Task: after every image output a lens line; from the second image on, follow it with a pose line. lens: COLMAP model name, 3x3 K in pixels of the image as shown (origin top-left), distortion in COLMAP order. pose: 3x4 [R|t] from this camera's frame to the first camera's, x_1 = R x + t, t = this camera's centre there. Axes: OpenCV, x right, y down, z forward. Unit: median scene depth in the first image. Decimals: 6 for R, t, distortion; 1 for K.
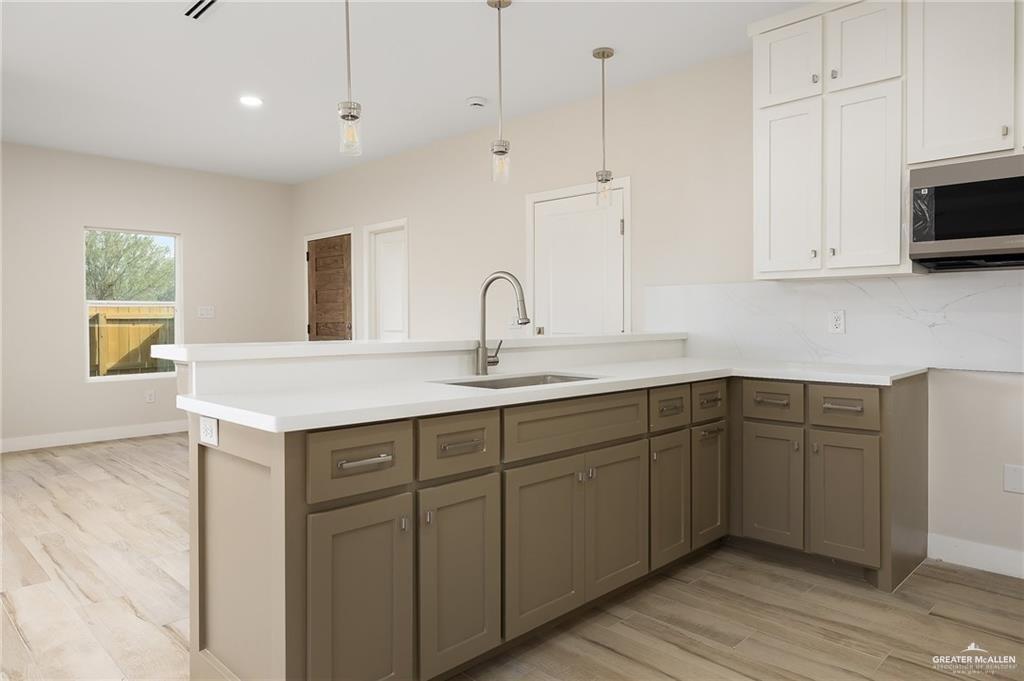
lens RADIAL K [[660.2, 0, 507.5], [0, 660.2, 321.7], [0, 0, 1]] dist [0.000931, 0.001679]
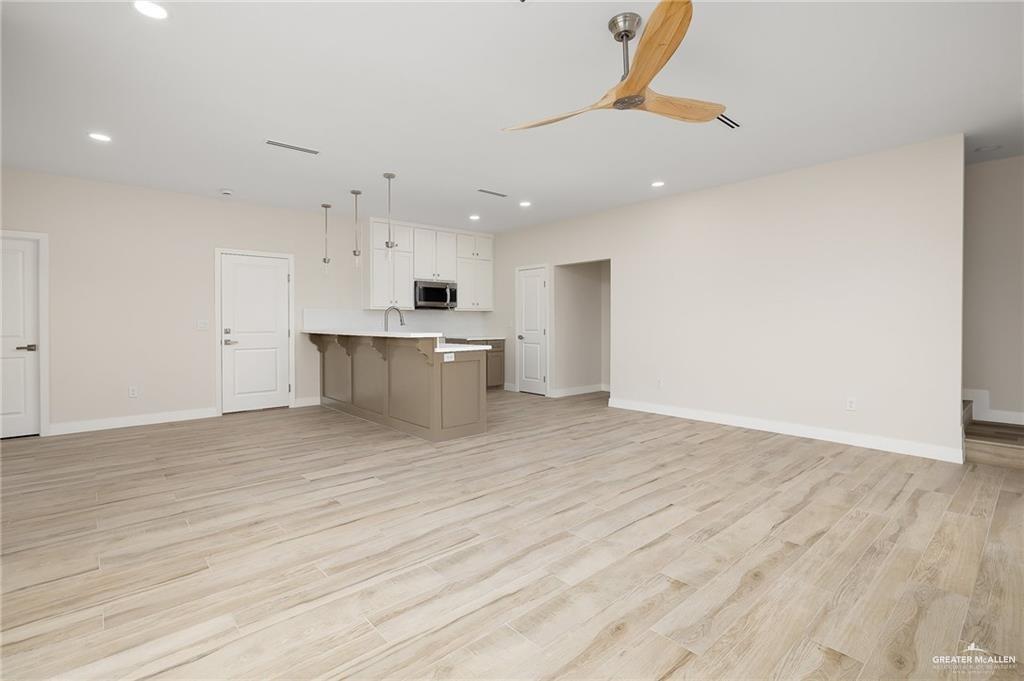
lens RADIAL K [[455.6, 0, 493.0], [0, 455.6, 324.7], [0, 0, 1]] dist [-0.000022, -0.000008]
pose [[0.092709, -0.004240, 0.995684, -1.776715], [0.008436, 0.999958, 0.003473, -0.001108], [-0.995658, 0.008077, 0.092741, 0.378991]]
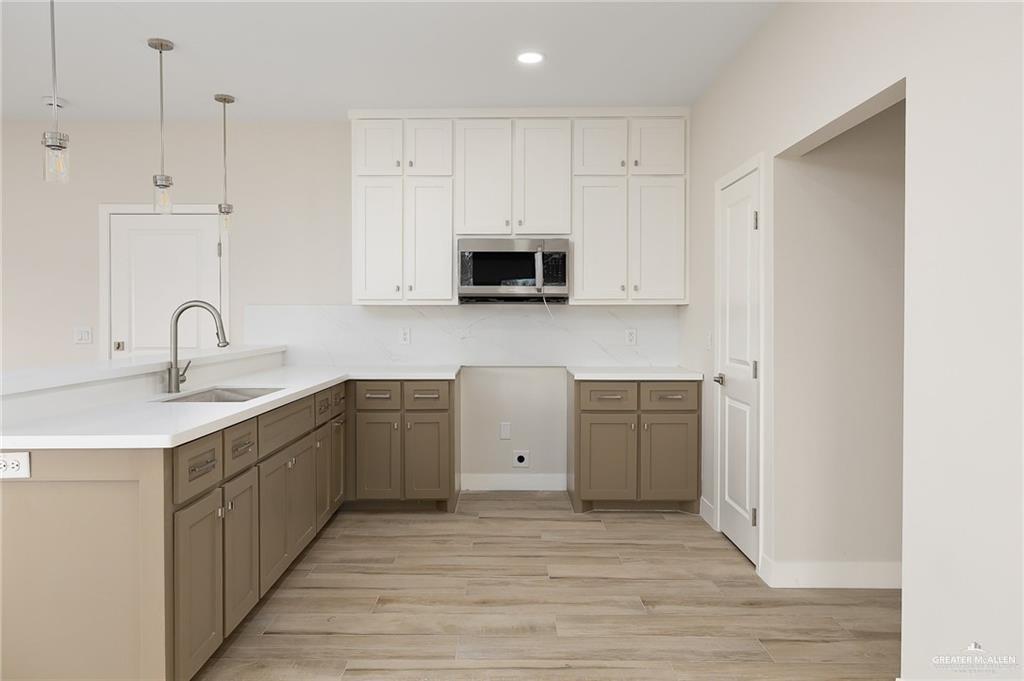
lens RADIAL K [[660.2, 0, 507.5], [0, 660.2, 321.7], [0, 0, 1]] dist [0.000931, 0.001679]
pose [[0.707679, -0.001096, 0.706533, -0.402372], [0.002251, 0.999997, -0.000704, -0.034401], [-0.706531, 0.002089, 0.707679, -0.173160]]
